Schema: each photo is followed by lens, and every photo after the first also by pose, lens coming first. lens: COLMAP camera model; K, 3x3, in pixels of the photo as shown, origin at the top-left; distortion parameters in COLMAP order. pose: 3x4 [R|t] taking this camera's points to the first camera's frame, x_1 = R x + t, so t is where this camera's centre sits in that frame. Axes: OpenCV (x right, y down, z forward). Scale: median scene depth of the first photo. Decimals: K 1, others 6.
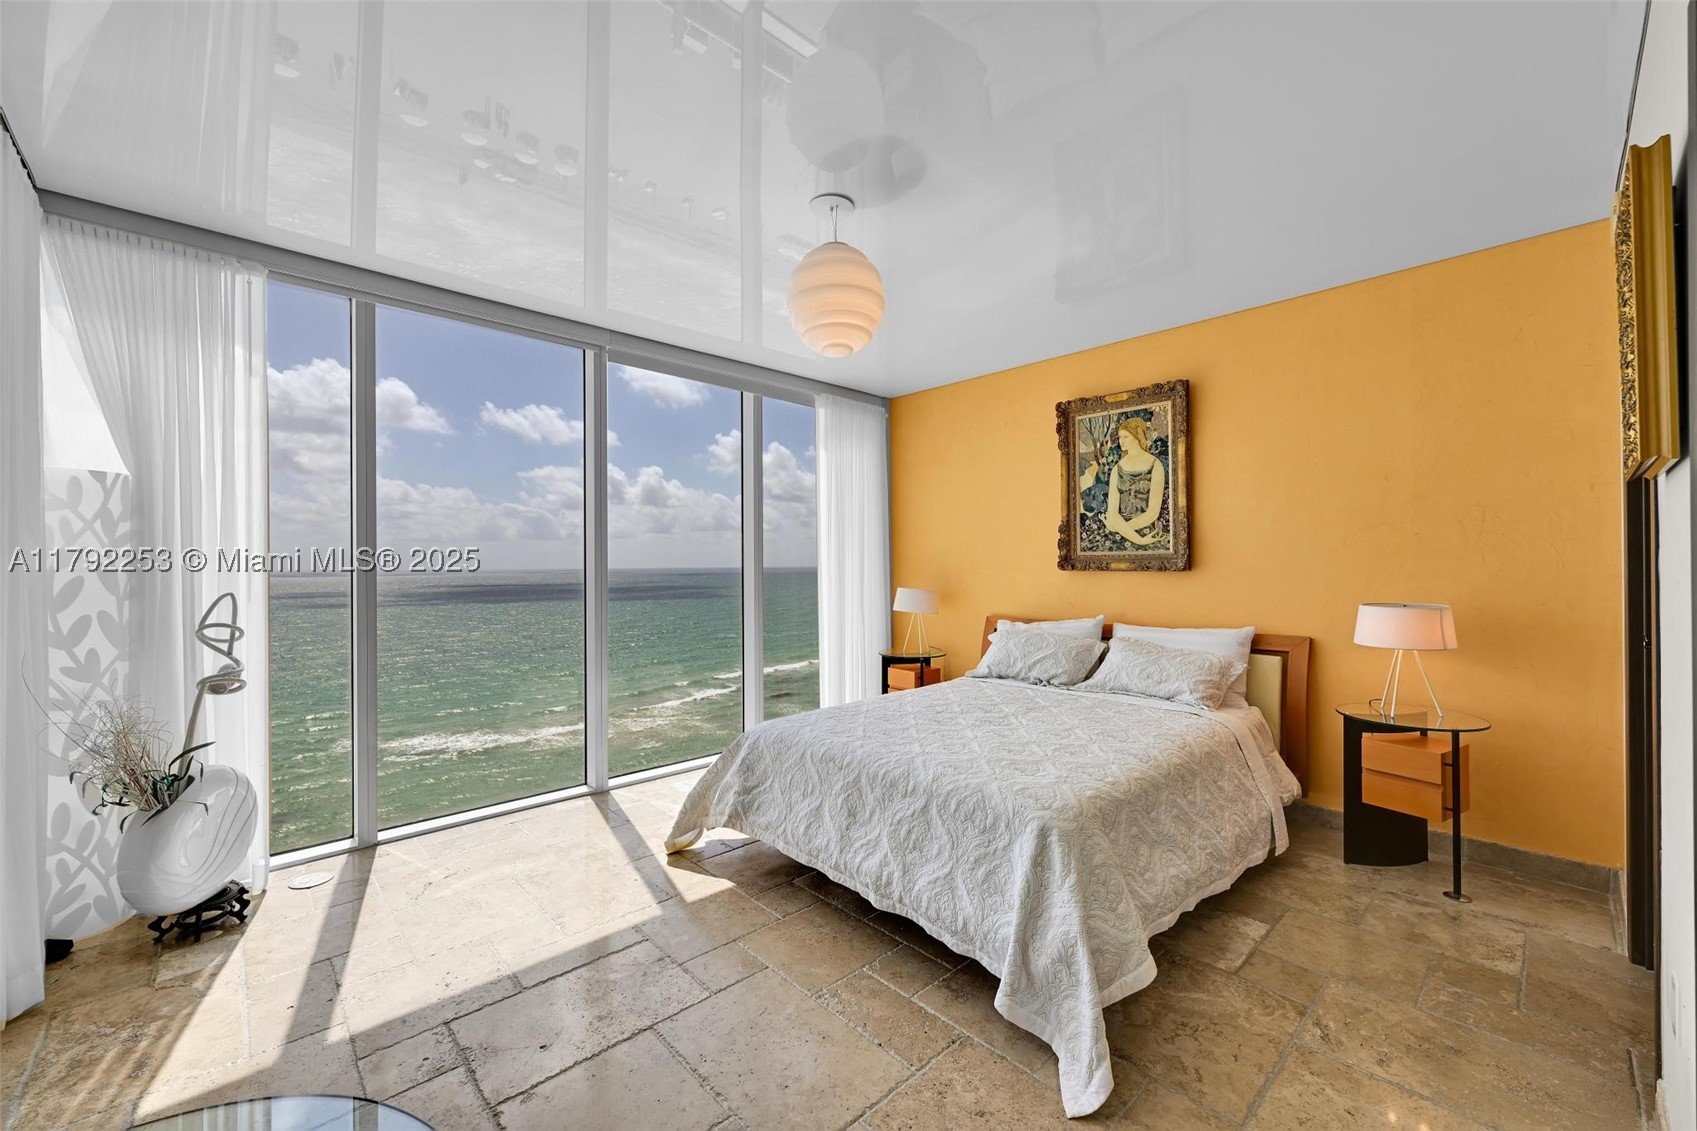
lens RADIAL K [[667.1, 0, 846.9], [0, 667.1, 567.0], [0, 0, 1]] dist [-0.000502, -0.000026]
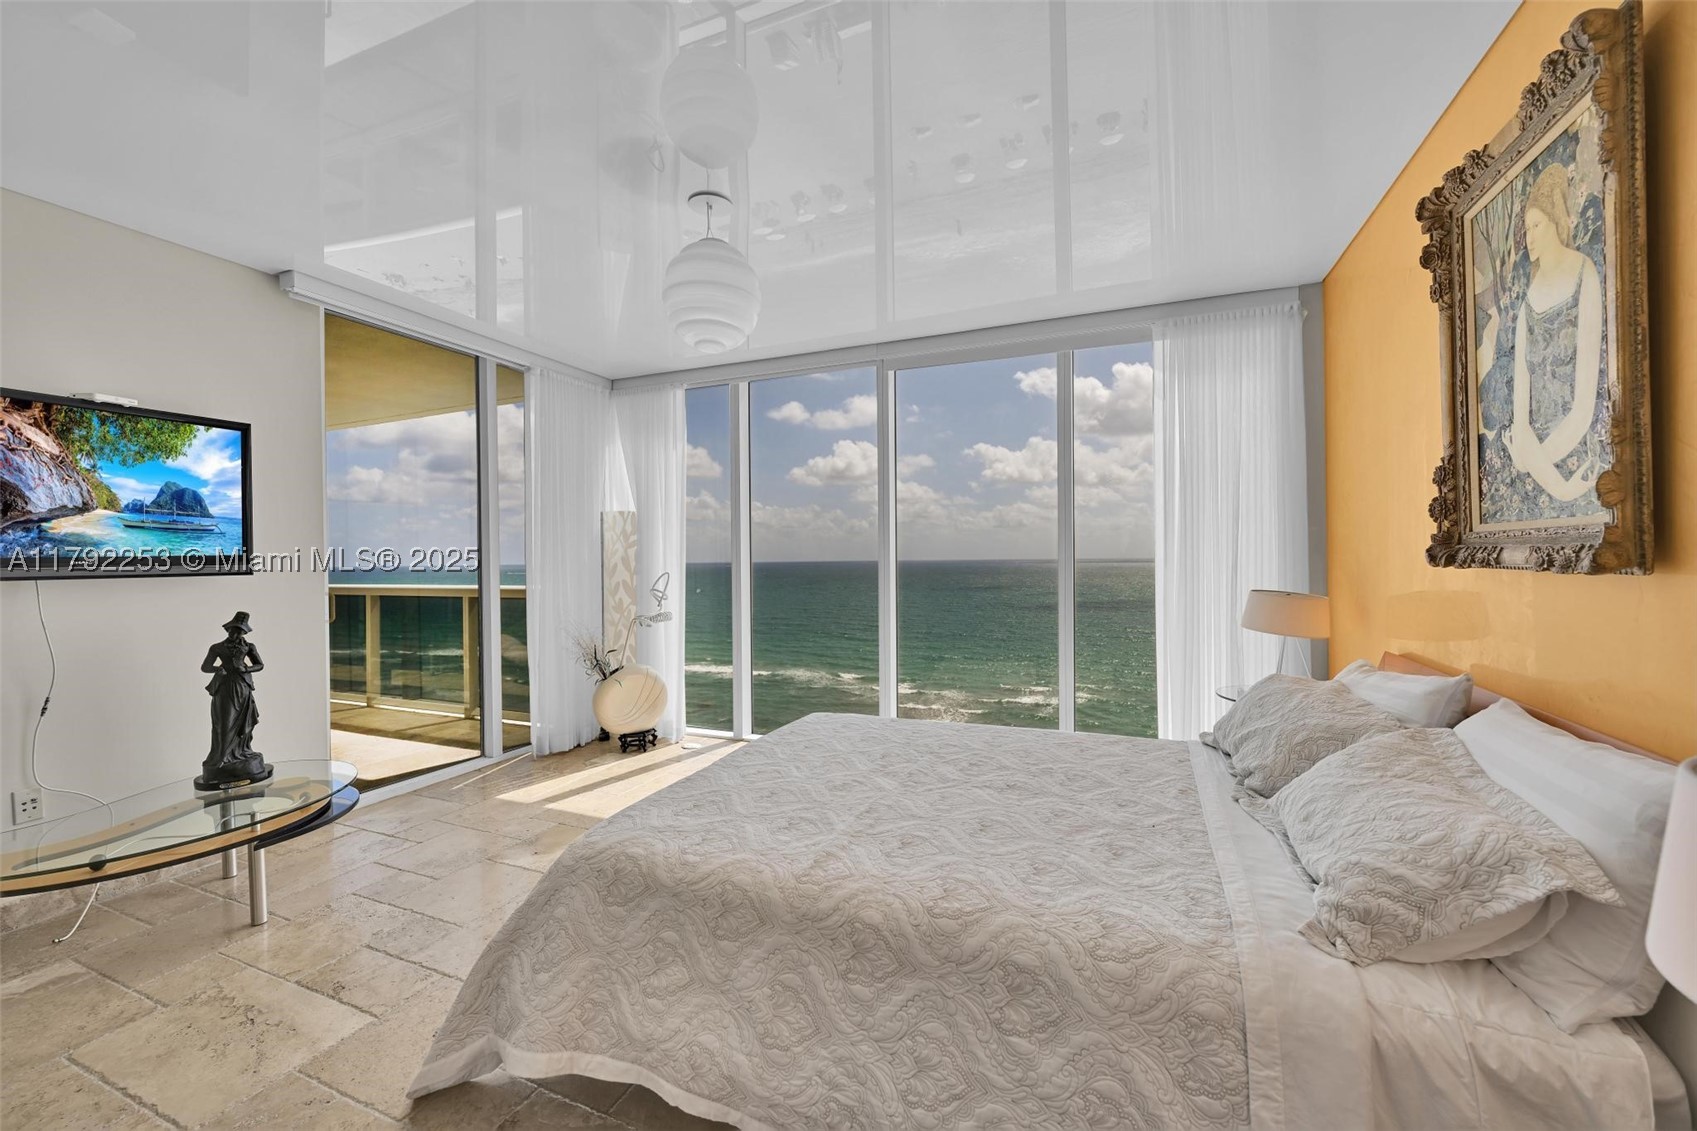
lens RADIAL K [[667.1, 0, 843.7], [0, 667.1, 567.3], [0, 0, 1]] dist [-0.000502, -0.000026]
pose [[0.404763, 0.015127, -0.914296, 0.630643], [0.002576, 0.999840, 0.017683, -0.004009], [0.914418, -0.009512, 0.404660, 0.487870]]
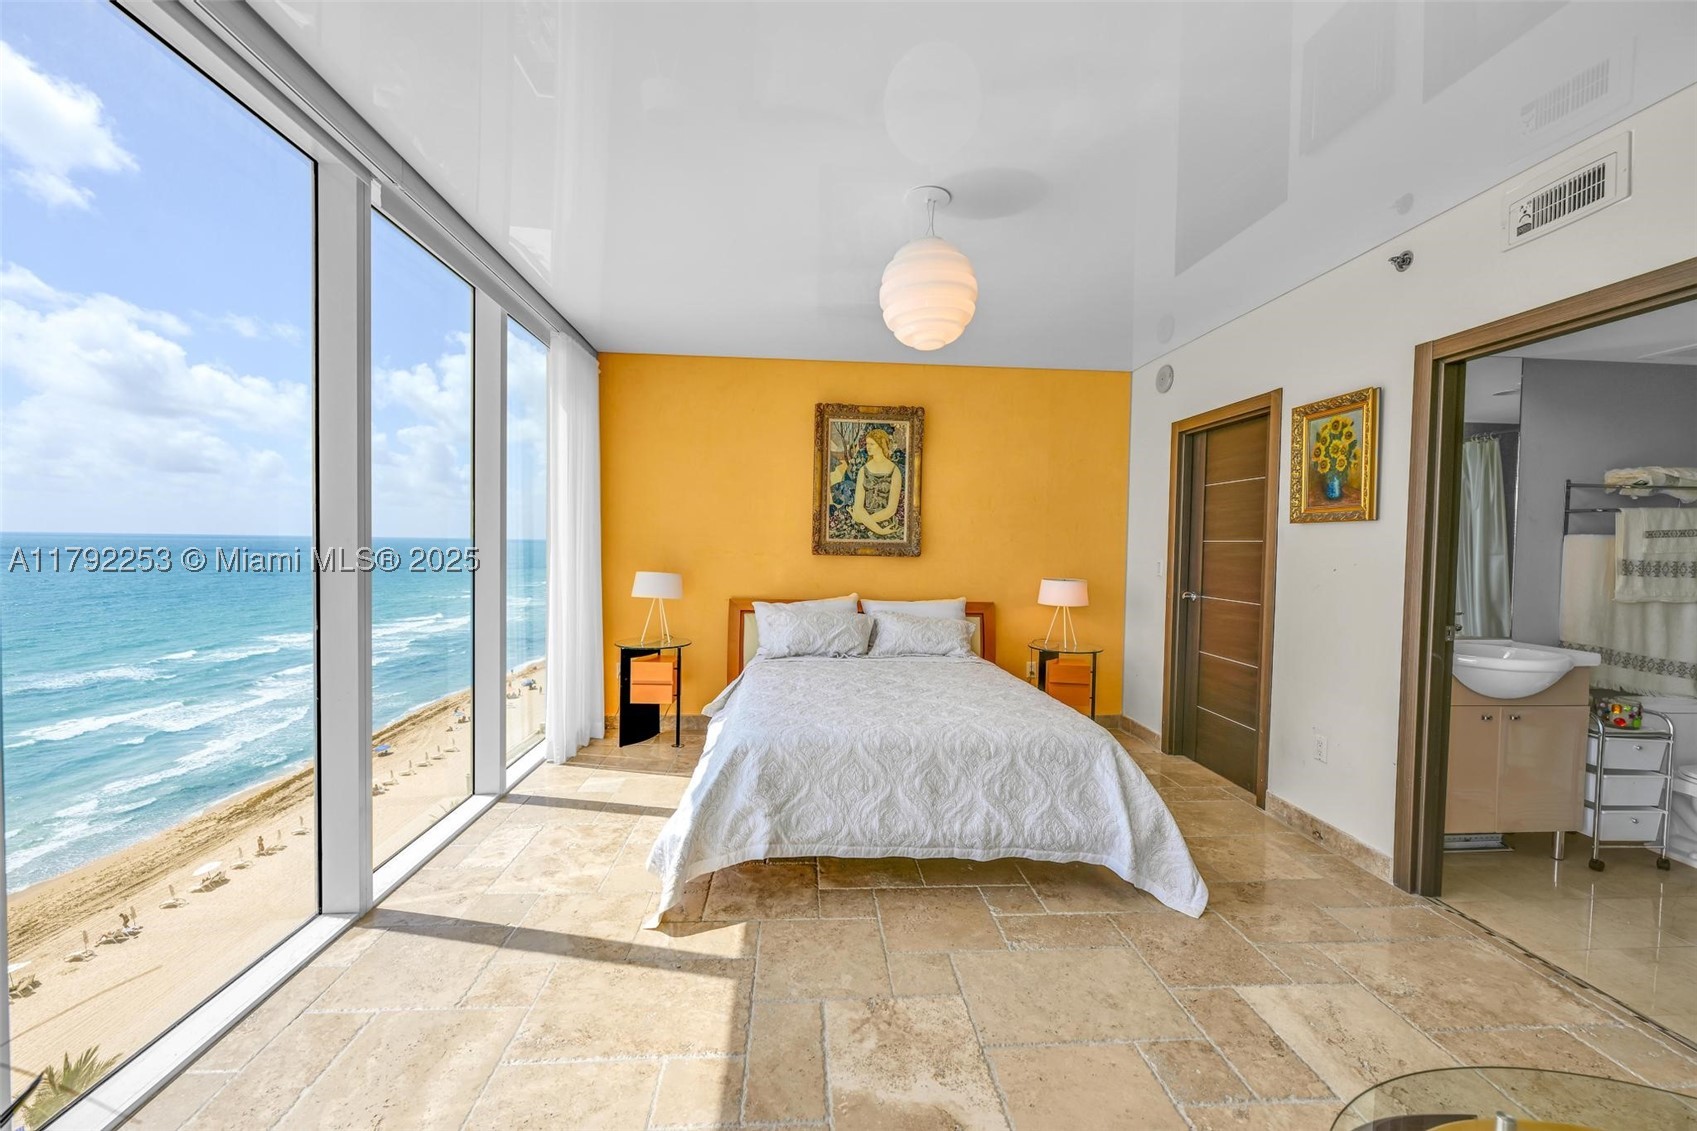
lens RADIAL K [[667.1, 0, 839.0], [0, 667.1, 569.9], [0, 0, 1]] dist [-0.000502, -0.000026]
pose [[0.633648, -0.014432, 0.773487, -0.567112], [-0.017468, 0.999304, 0.032955, -0.007632], [-0.773425, -0.034393, 0.632955, 0.286807]]
